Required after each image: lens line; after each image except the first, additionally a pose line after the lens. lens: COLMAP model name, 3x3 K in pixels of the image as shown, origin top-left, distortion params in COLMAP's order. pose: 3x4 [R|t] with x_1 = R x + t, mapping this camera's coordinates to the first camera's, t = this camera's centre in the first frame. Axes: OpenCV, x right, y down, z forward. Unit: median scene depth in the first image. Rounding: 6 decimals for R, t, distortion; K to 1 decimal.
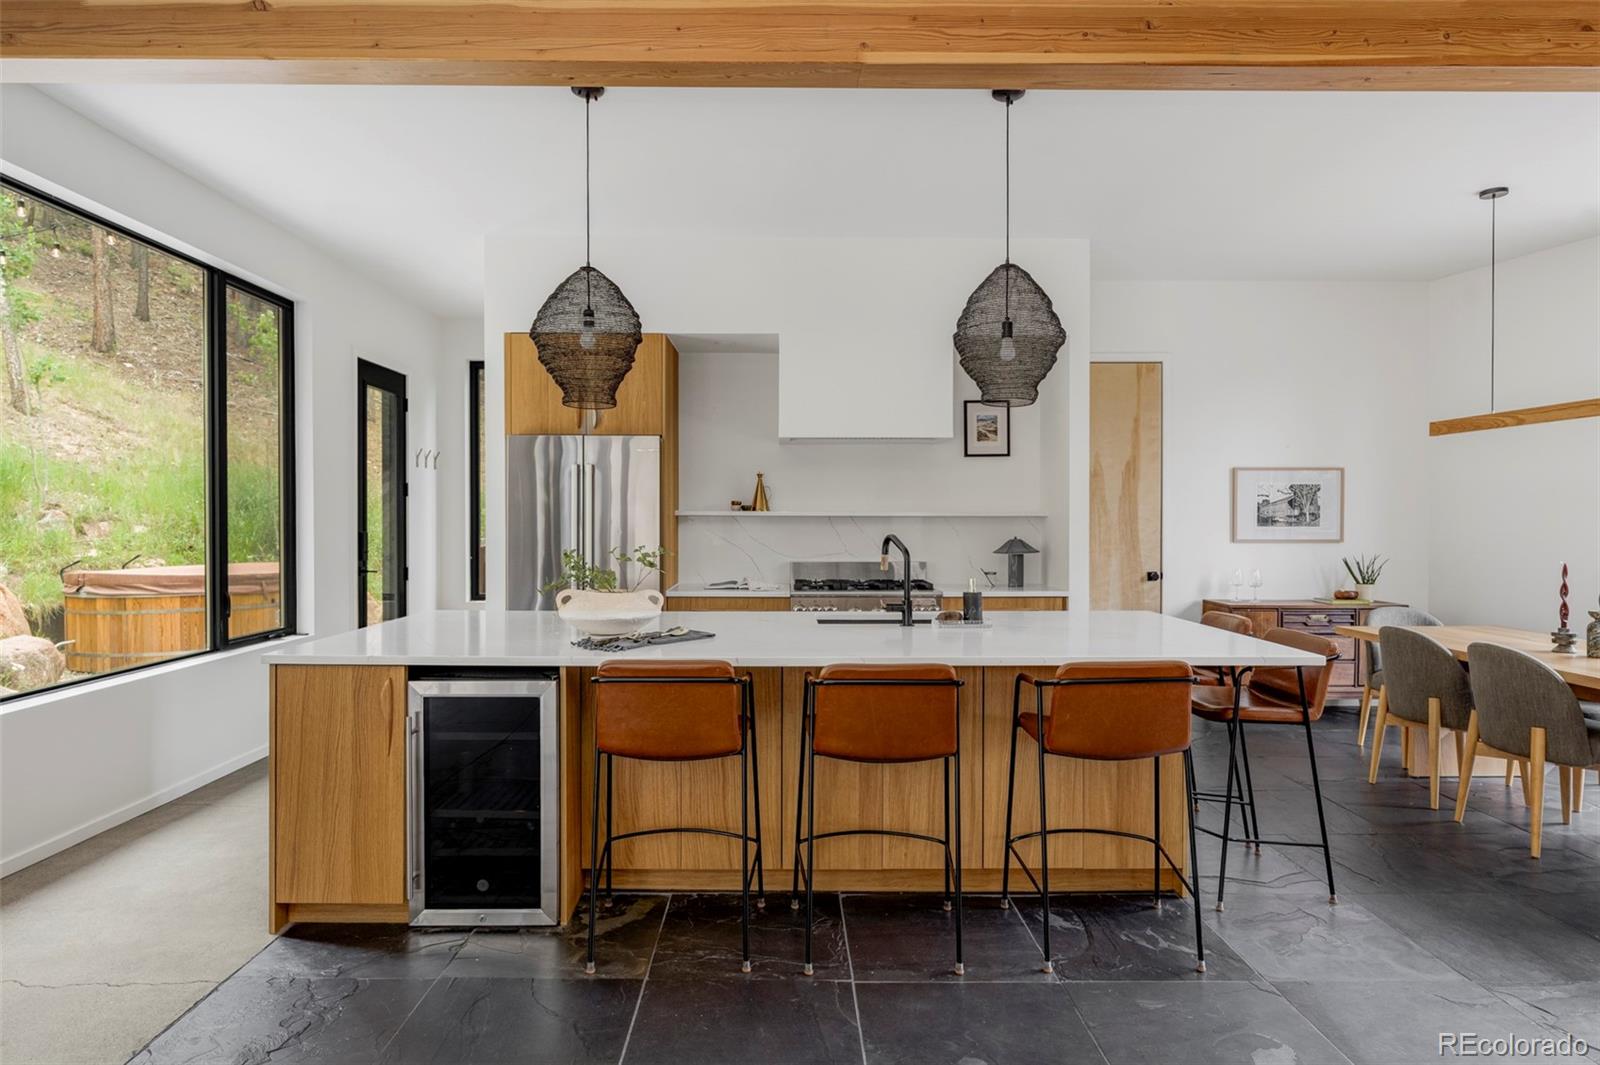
lens RADIAL K [[877.9, 0, 799.0], [0, 877.9, 526.4], [0, 0, 1]] dist [-0.005148, -0.000336]
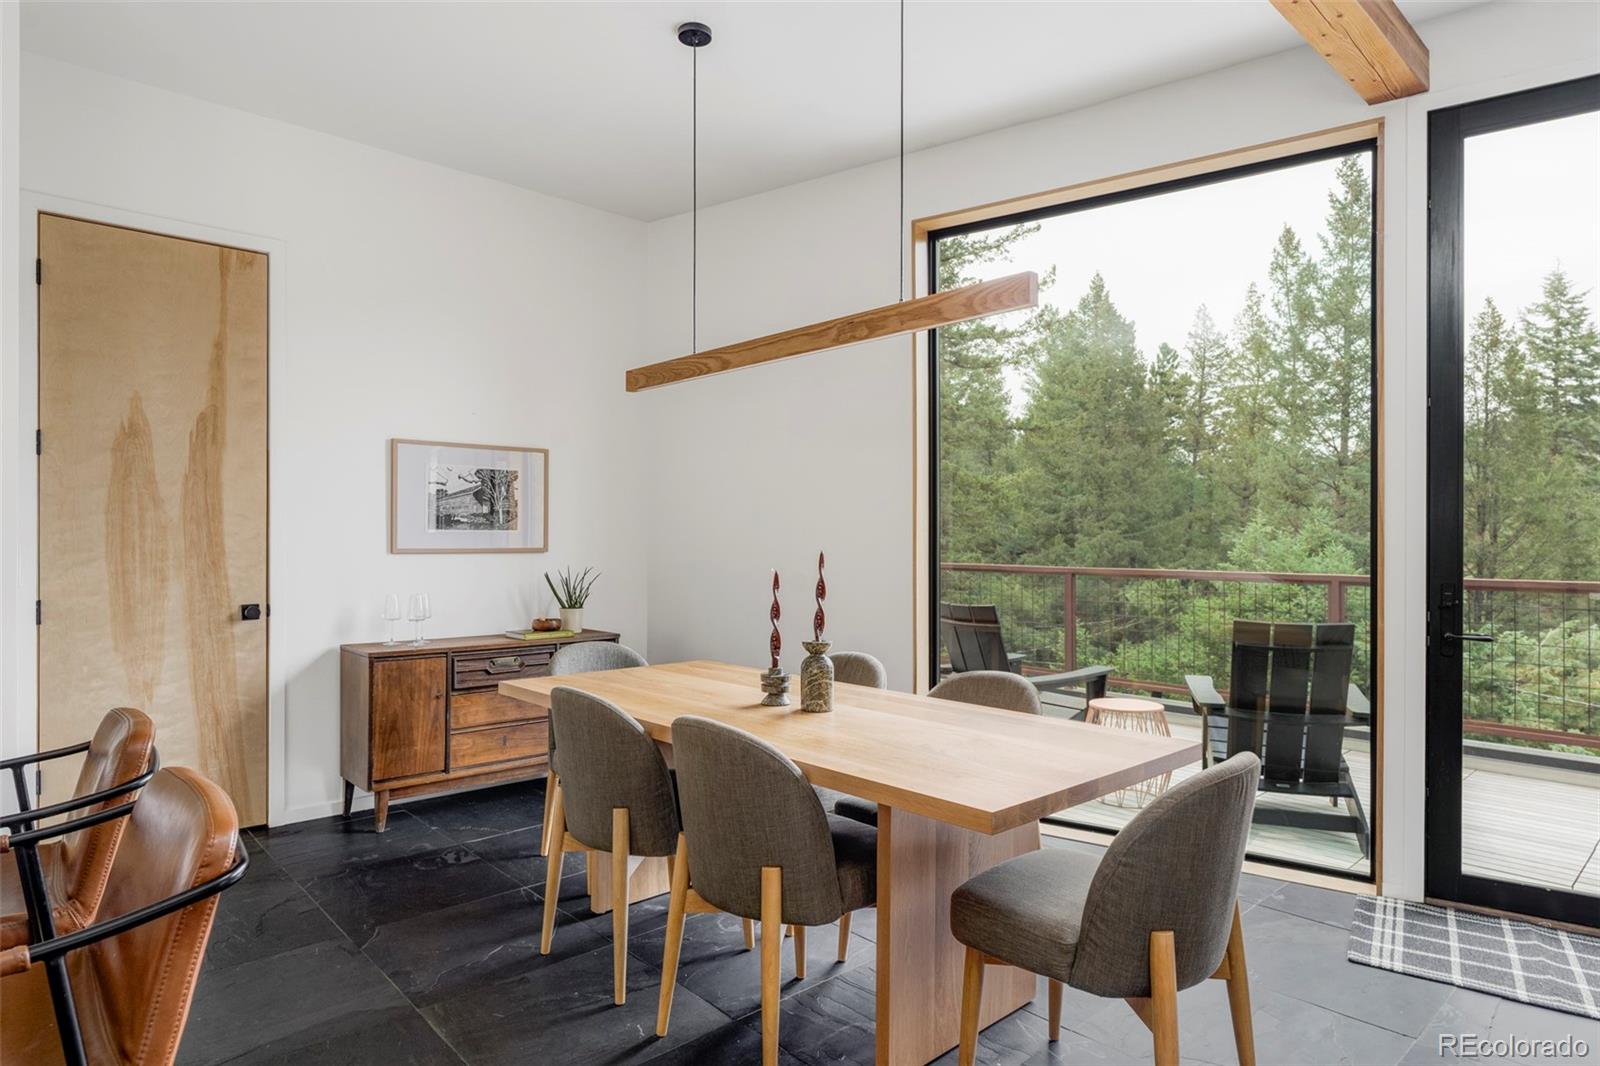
lens RADIAL K [[911.8, 0, 777.2], [0, 911.8, 537.7], [0, 0, 1]] dist [-0.001083, 0.000641]
pose [[0.756418, 0.001566, 0.654086, 0.276927], [0.006548, 0.999929, -0.009965, 0.015553], [-0.654055, 0.011821, 0.756354, 0.310224]]
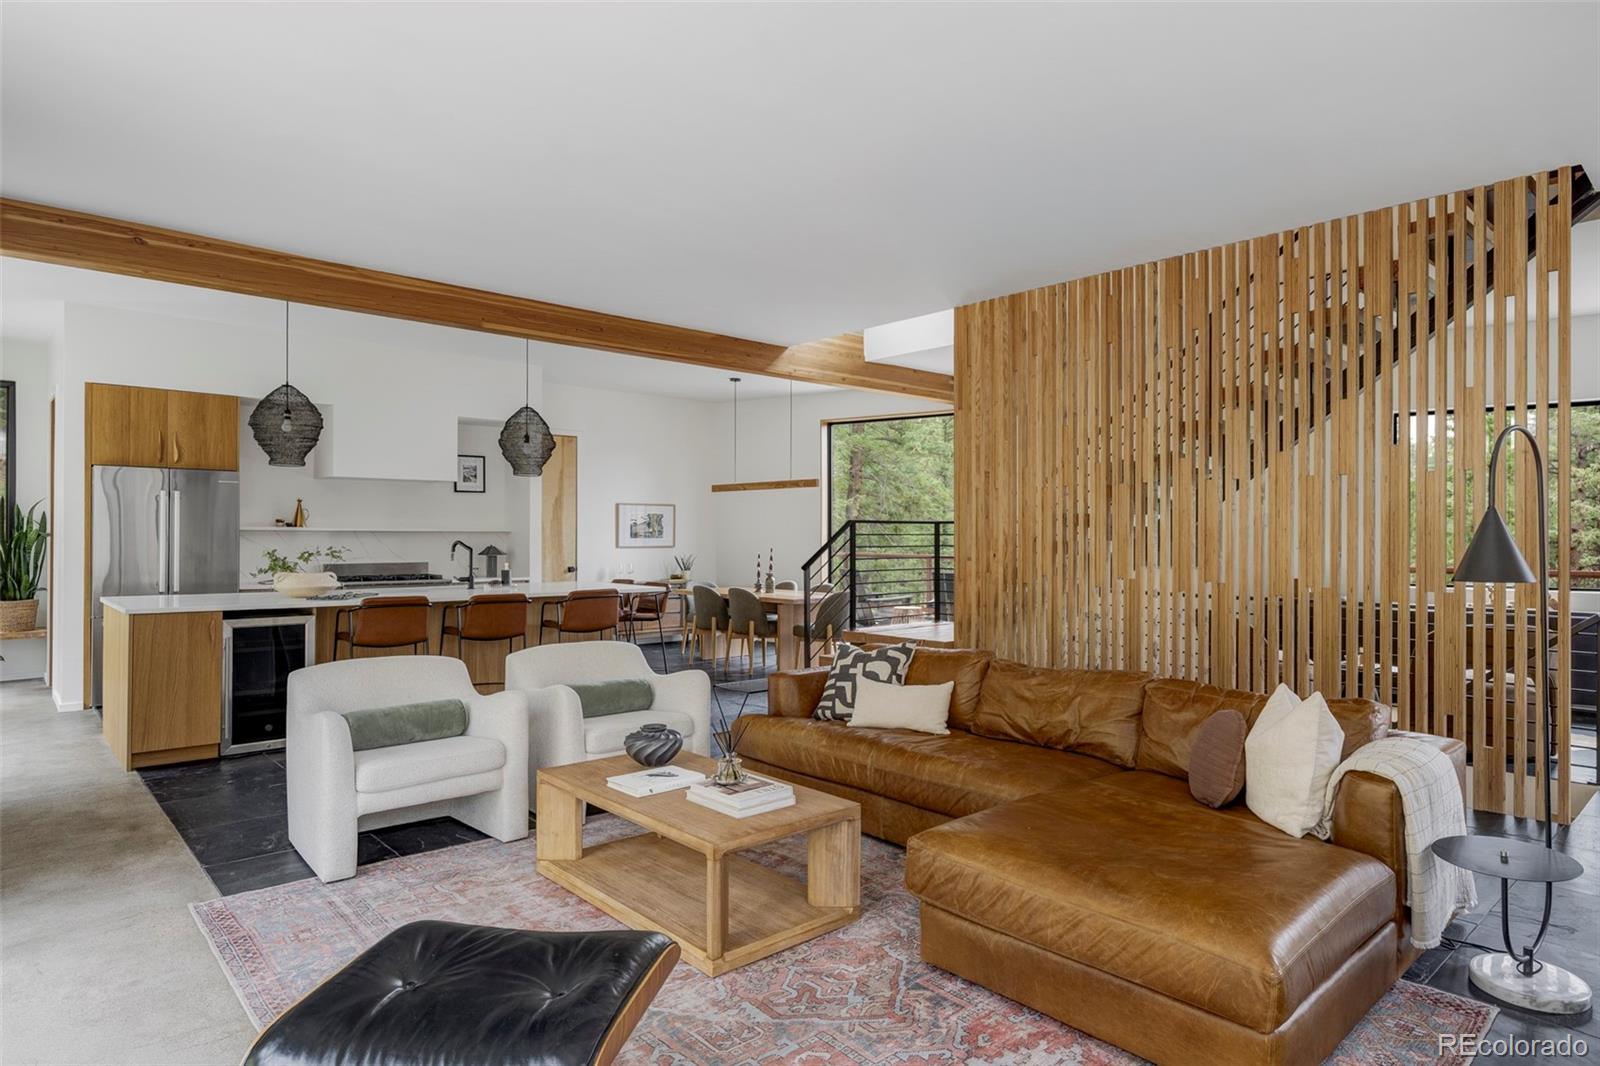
lens RADIAL K [[903.9, 0, 865.4], [0, 903.9, 529.0], [0, 0, 1]] dist [0.000757, 0.000274]
pose [[0.726692, 0.006312, 0.686934, -0.352501], [0.005084, 0.999881, -0.014566, 0.009812], [-0.686944, 0.014078, 0.726574, -0.590433]]
